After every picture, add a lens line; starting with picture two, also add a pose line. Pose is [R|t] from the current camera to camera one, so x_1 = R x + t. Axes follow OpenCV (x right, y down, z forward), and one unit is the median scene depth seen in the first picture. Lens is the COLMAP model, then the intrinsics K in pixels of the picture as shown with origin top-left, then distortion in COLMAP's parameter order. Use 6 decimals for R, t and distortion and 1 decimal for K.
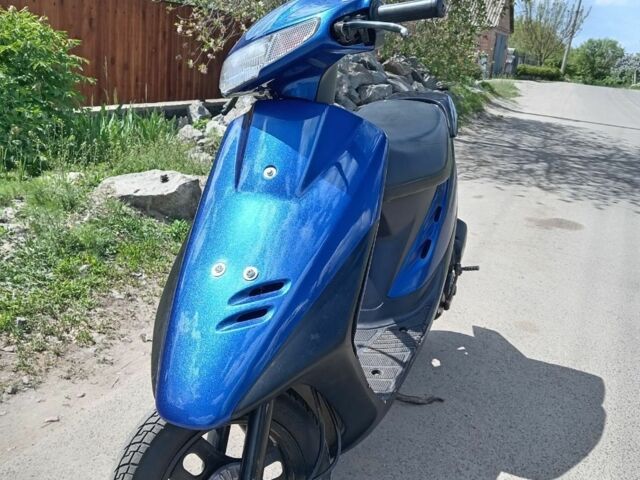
lens RADIAL K [[683.3, 0, 320.0], [0, 683.3, 240.0], [0, 0, 1]] dist [0.167336, -0.341100]
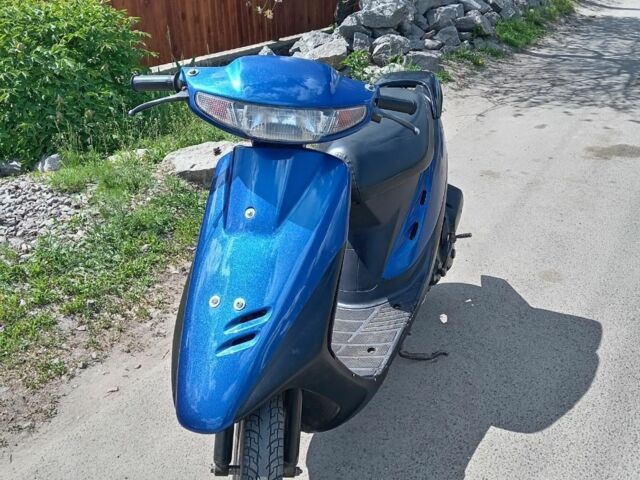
lens RADIAL K [[683.3, 0, 320.0], [0, 683.3, 240.0], [0, 0, 1]] dist [0.167336, -0.341100]
pose [[0.984859, -0.059022, -0.163003, 0.129411], [0.079002, 0.989753, 0.118946, -0.082084], [0.154312, -0.130022, 0.979429, -0.075998]]
